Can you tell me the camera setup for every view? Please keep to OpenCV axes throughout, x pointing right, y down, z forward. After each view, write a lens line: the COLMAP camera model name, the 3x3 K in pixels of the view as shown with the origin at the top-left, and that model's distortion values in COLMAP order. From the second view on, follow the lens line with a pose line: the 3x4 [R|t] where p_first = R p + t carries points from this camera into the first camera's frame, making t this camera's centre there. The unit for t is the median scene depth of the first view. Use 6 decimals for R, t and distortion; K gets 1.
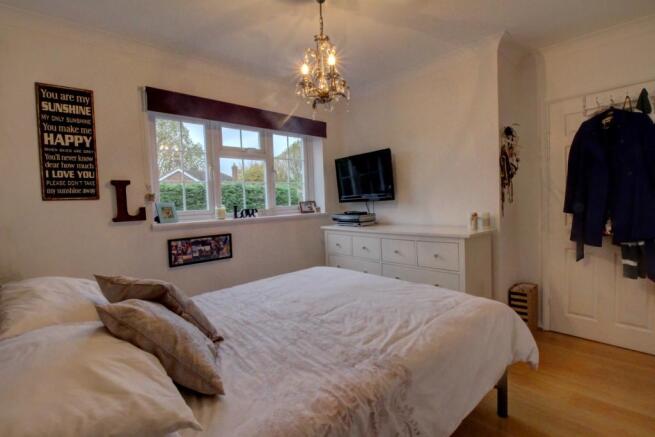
lens RADIAL K [[304.2, 0, 328.5], [0, 304.2, 217.5], [0, 0, 1]] dist [-0.014069, -0.001656]
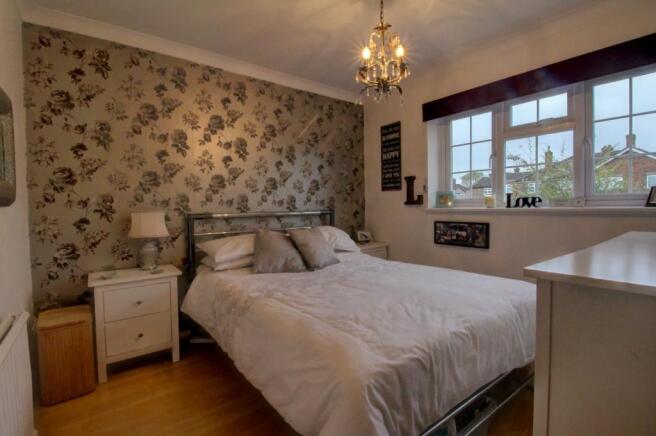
lens RADIAL K [[304.7, 0, 328.8], [0, 304.7, 217.4], [0, 0, 1]] dist [-0.014069, -0.001656]
pose [[-0.078863, 0.077920, -0.993836, 0.807660], [-0.030162, 0.996298, 0.080506, -0.031818], [0.996429, 0.036325, -0.076221, 0.713752]]
